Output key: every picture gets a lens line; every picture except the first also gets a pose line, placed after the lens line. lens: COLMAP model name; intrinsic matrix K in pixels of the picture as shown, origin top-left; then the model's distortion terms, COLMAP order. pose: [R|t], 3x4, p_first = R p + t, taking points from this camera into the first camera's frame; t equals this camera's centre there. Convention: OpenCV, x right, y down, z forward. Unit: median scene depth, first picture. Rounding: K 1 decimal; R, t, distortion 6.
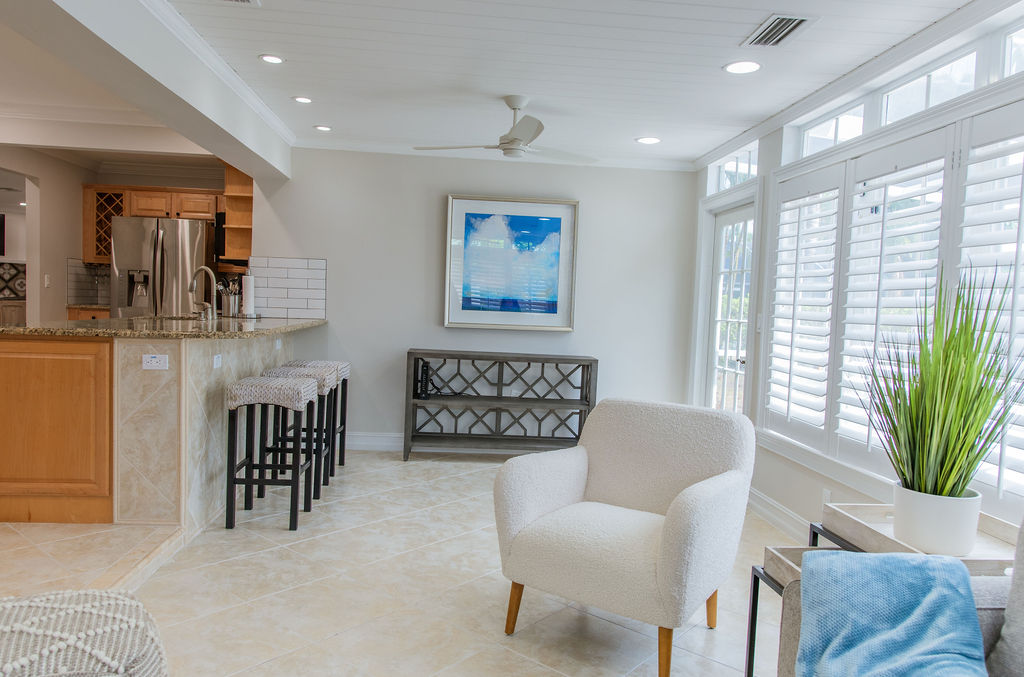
lens RADIAL K [[715.4, 0, 512.0], [0, 715.4, 338.5], [0, 0, 1]] dist [-0.007863, -0.000275]
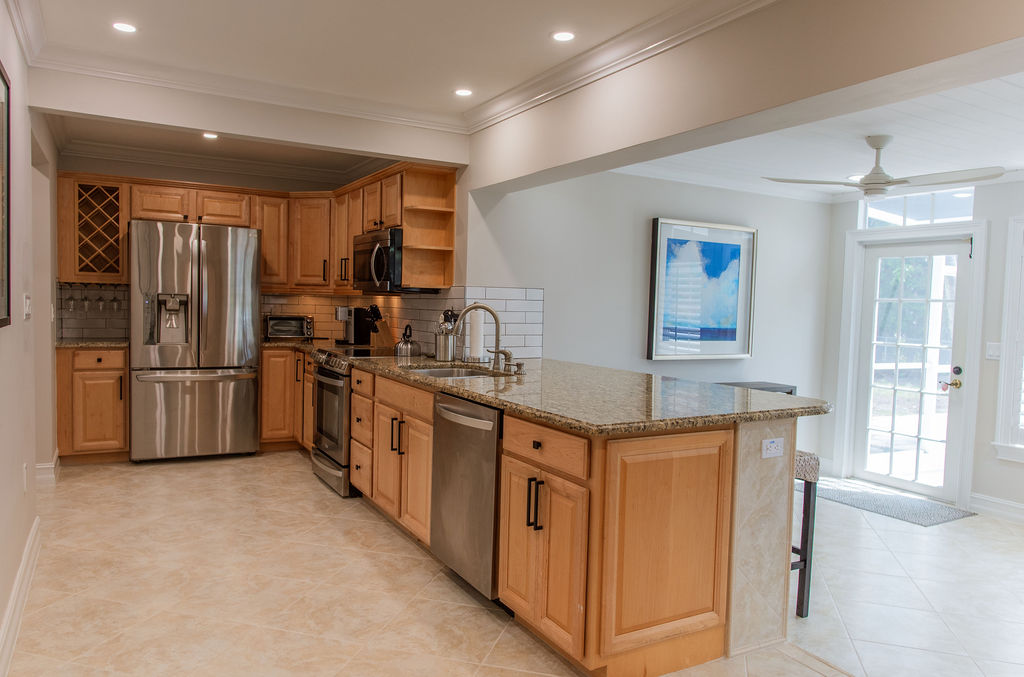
lens RADIAL K [[715.4, 0, 512.0], [0, 715.4, 338.5], [0, 0, 1]] dist [-0.007863, -0.000275]
pose [[0.912699, -0.033783, 0.407234, -0.637191], [0.028776, 0.999416, 0.018417, -0.066538], [-0.407618, -0.005091, 0.913138, 0.222276]]
